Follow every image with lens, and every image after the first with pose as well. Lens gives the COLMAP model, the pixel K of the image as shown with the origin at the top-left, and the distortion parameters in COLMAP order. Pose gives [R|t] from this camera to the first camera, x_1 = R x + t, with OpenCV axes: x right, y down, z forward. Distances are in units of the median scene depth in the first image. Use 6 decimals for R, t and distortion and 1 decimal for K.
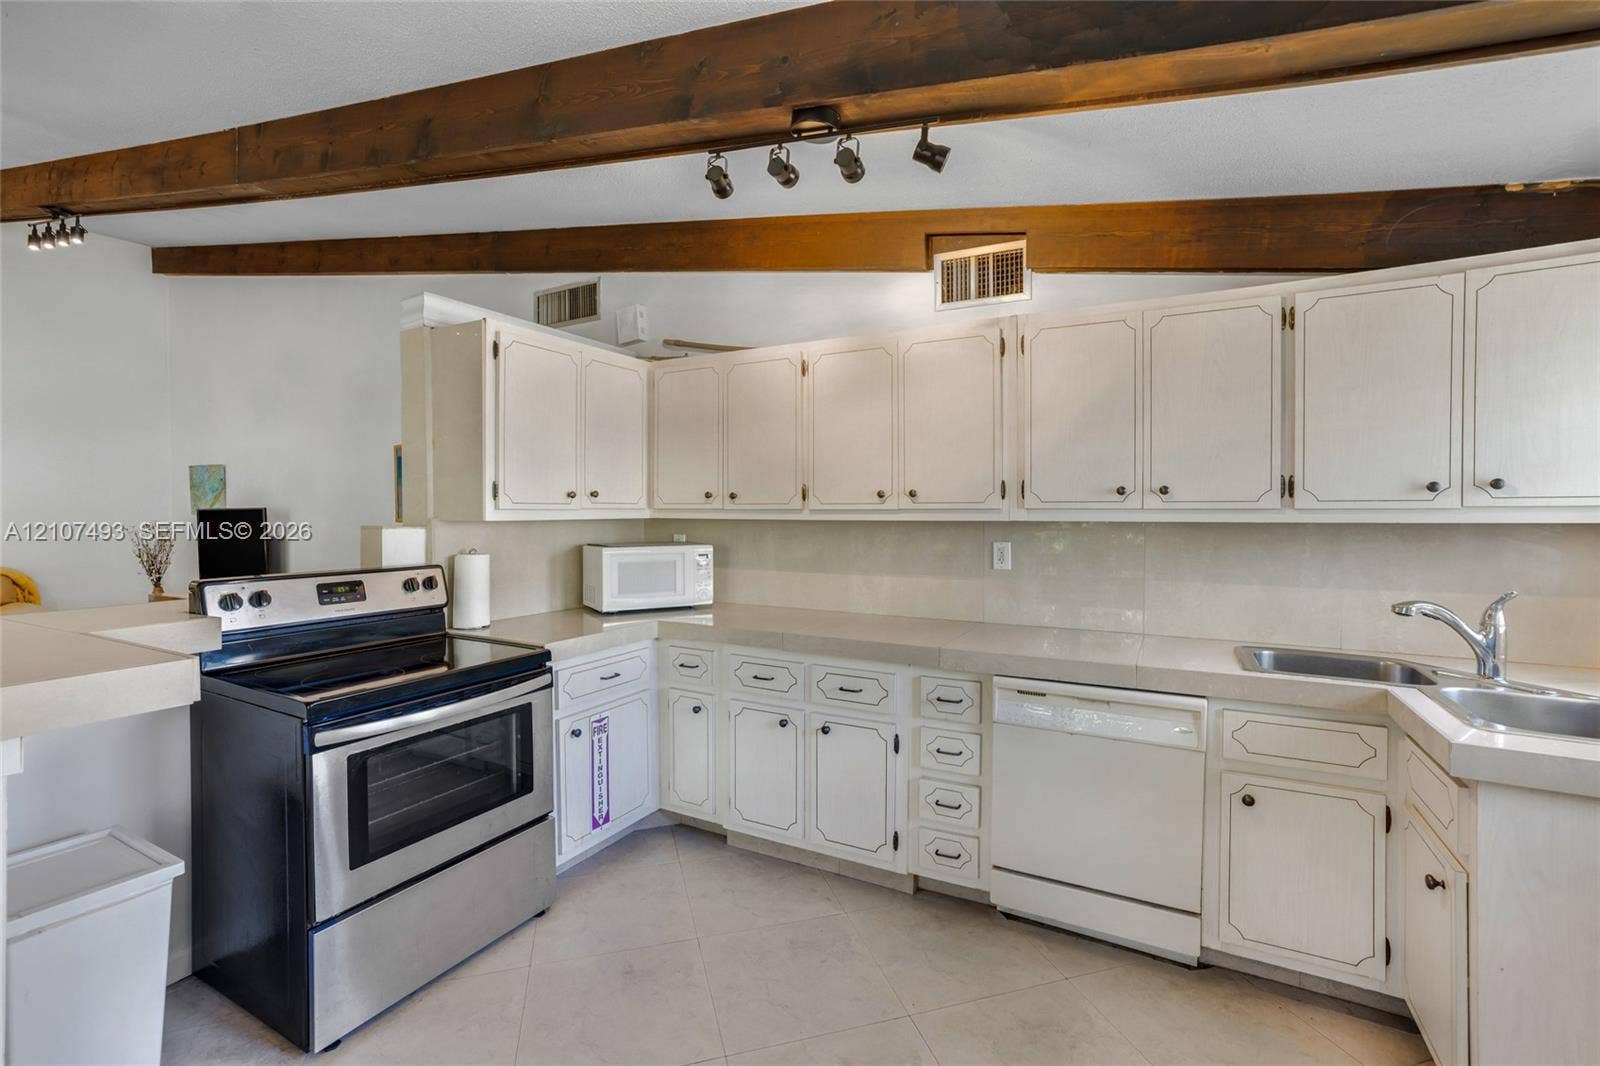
lens RADIAL K [[689.9, 0, 802.5], [0, 689.9, 529.3], [0, 0, 1]] dist [-0.013044, 0.000667]
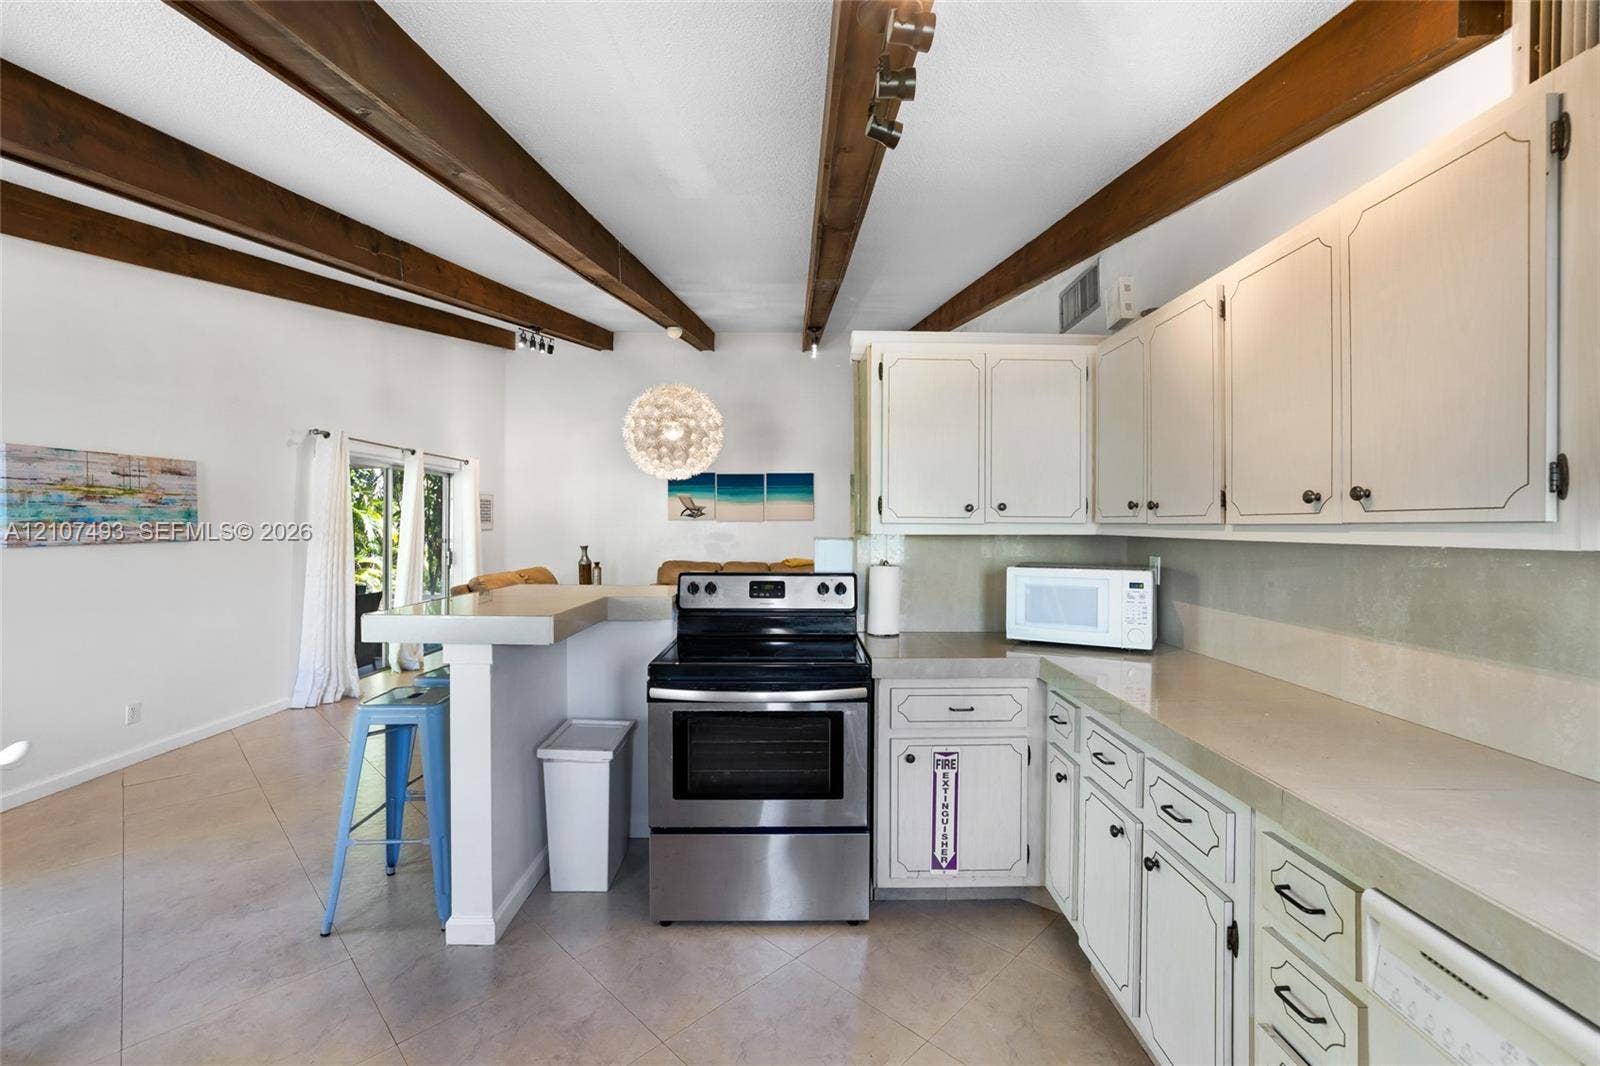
lens RADIAL K [[689.9, 0, 815.2], [0, 689.9, 535.3], [0, 0, 1]] dist [-0.013044, 0.000667]
pose [[0.519004, 0.013995, -0.854657, 0.393310], [-0.027944, 0.999609, -0.000601, -0.007432], [0.854315, 0.024195, 0.519192, 0.367796]]
